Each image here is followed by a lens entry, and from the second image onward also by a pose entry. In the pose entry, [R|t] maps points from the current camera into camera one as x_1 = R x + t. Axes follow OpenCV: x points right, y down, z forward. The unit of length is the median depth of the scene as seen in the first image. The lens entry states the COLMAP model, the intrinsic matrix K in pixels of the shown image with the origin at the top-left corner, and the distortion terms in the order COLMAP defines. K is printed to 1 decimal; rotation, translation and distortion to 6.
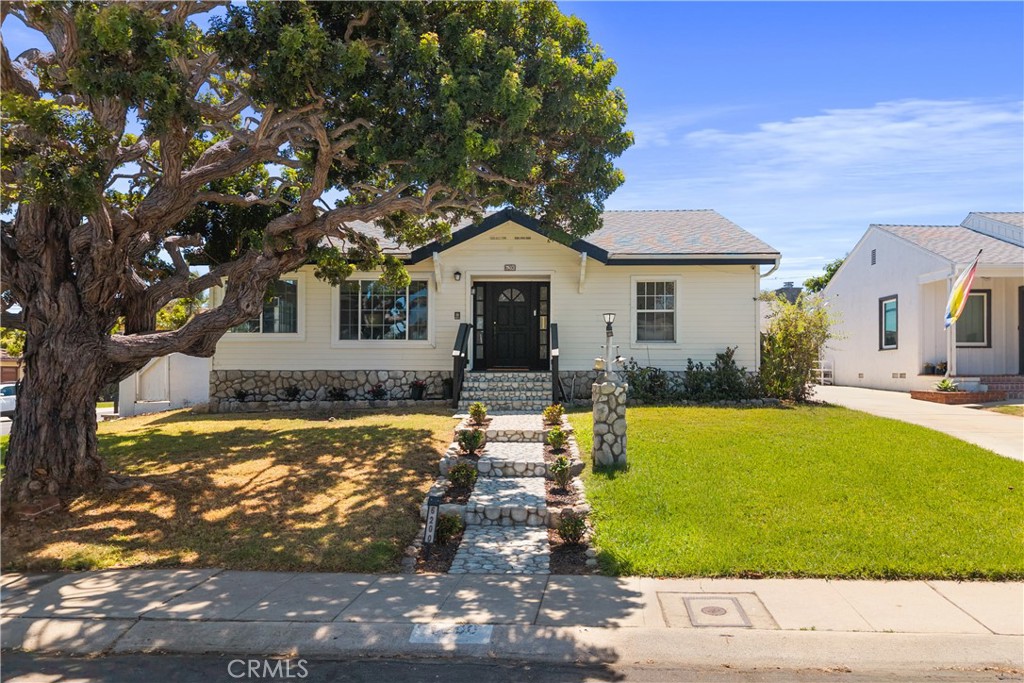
lens RADIAL K [[705.7, 0, 527.4], [0, 705.7, 356.1], [0, 0, 1]] dist [0.001253, -0.002051]
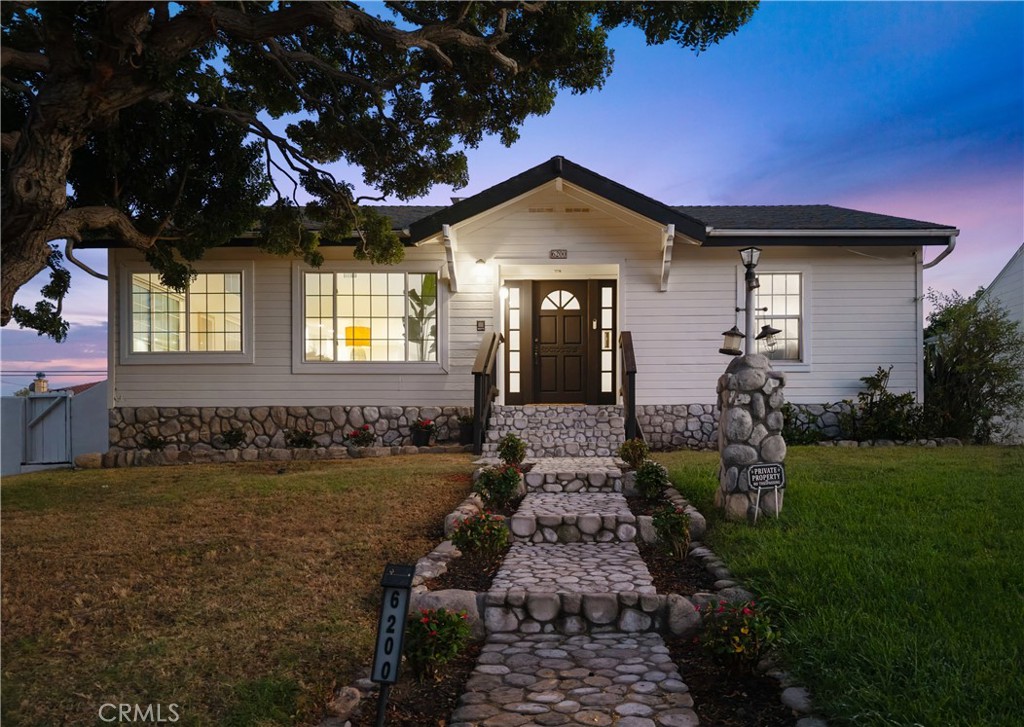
lens RADIAL K [[781.4, 0, 576.7], [0, 781.4, 443.8], [0, 0, 1]] dist [0.035887, -0.005789]
pose [[0.999920, -0.004720, 0.011694, -0.017268], [0.004740, 0.999987, -0.001732, 0.059973], [-0.011685, 0.001788, 0.999930, 0.251847]]
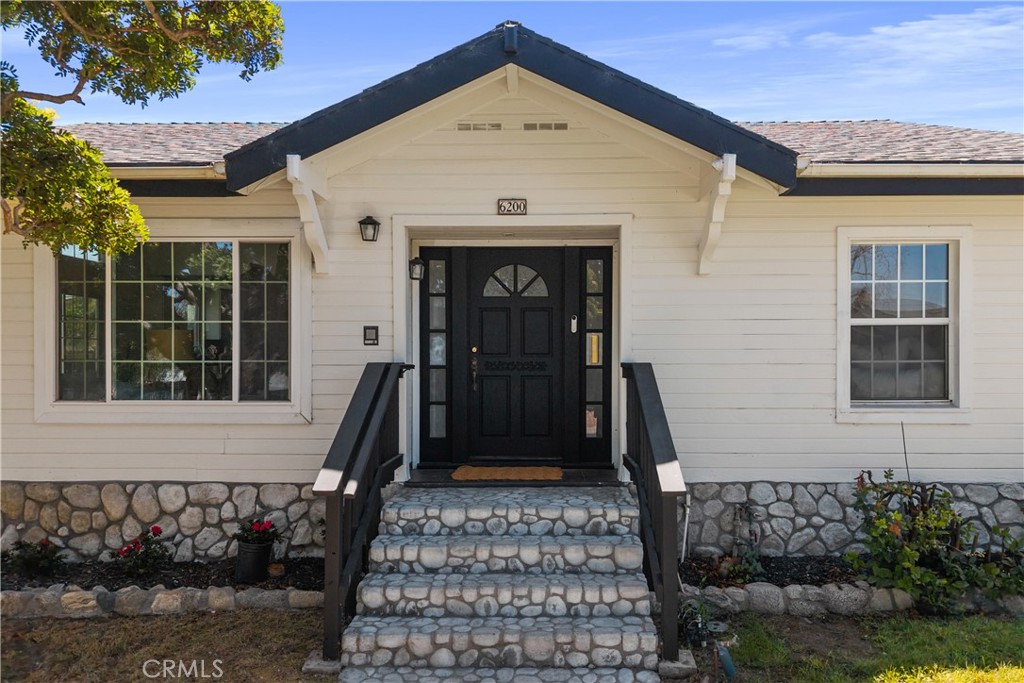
lens RADIAL K [[705.7, 0, 527.4], [0, 705.7, 356.1], [0, 0, 1]] dist [0.001253, -0.002051]
pose [[0.999990, -0.002797, 0.003576, -0.018278], [0.002735, 0.999847, 0.017294, -0.053990], [-0.003623, -0.017284, 0.999844, 0.639737]]
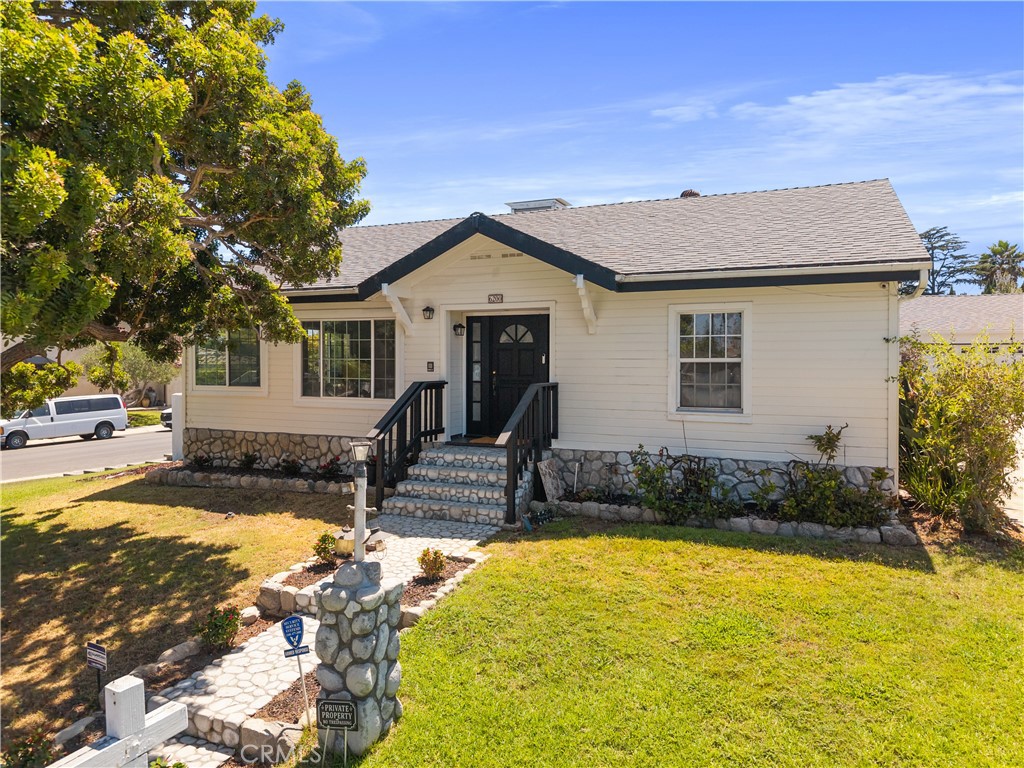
lens RADIAL K [[690.3, 0, 512.9], [0, 690.3, 355.3], [0, 0, 1]] dist [0.062657, -0.071892]
pose [[0.921625, -0.001742, -0.388077, 0.264404], [0.010622, 0.999729, 0.020738, -0.084980], [0.387936, -0.023235, 0.921394, 0.379860]]
